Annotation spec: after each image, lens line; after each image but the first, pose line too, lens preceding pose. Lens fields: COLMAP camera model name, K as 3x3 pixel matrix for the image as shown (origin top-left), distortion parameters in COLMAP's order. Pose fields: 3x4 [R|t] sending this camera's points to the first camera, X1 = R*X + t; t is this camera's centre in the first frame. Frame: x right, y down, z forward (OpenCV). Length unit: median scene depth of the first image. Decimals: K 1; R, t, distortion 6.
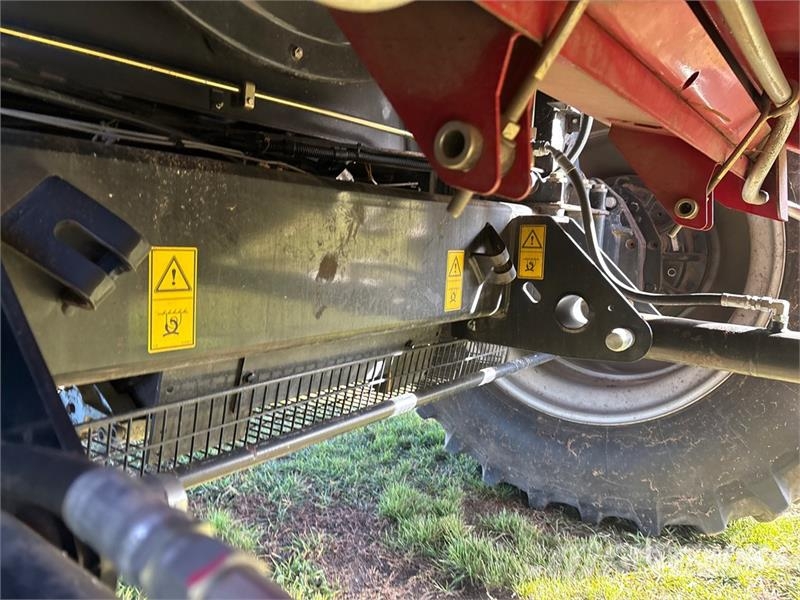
lens RADIAL K [[621.0, 0, 400.0], [0, 621.0, 298.2], [0, 0, 1]] dist [0.046623, -0.055931]
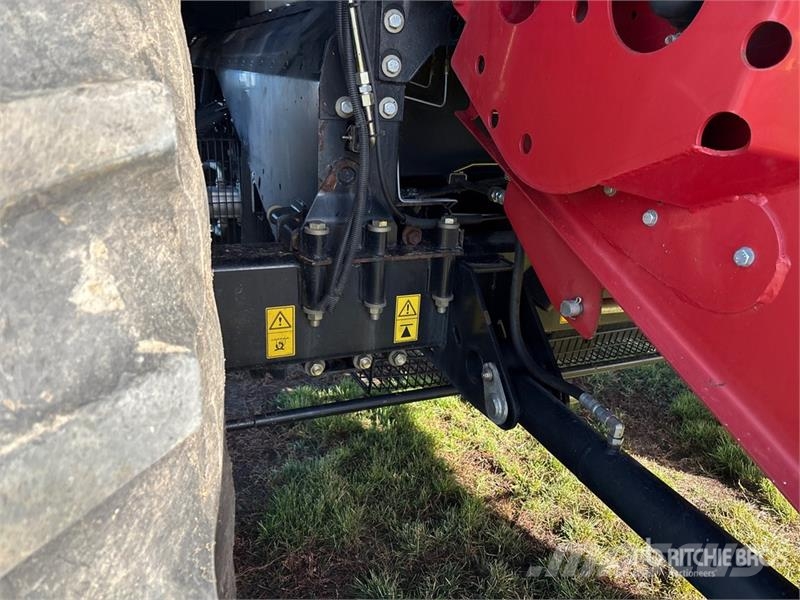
lens RADIAL K [[621.0, 0, 395.8], [0, 621.0, 295.0], [0, 0, 1]] dist [0.046623, -0.055931]
pose [[0.865355, 0.169487, -0.471630, 0.050950], [-0.070663, 0.972940, 0.219985, -0.159250], [0.496152, -0.157039, 0.853916, -0.421739]]
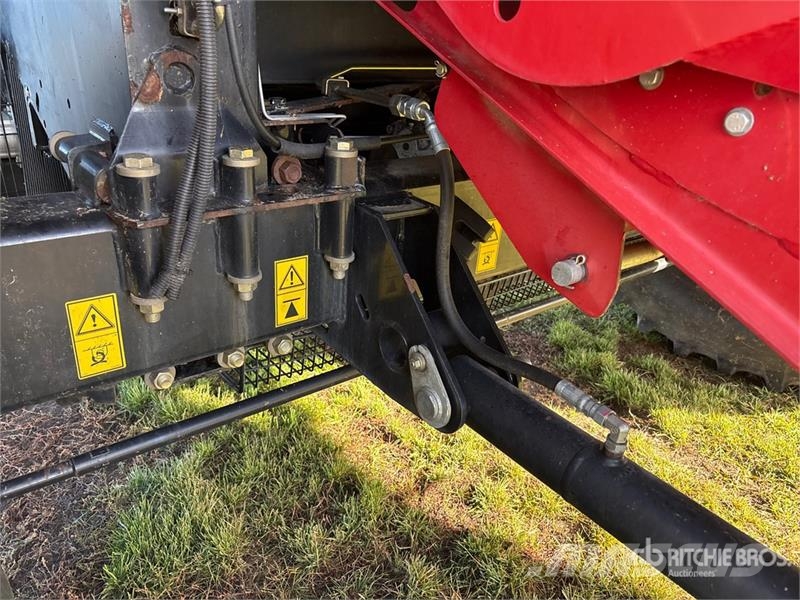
lens RADIAL K [[621.0, 0, 397.5], [0, 621.0, 305.2], [0, 0, 1]] dist [0.046623, -0.055931]
pose [[0.967261, 0.131642, -0.216972, -0.070001], [-0.056107, 0.944715, 0.323055, -0.134538], [0.247504, -0.300305, 0.921172, -0.263802]]
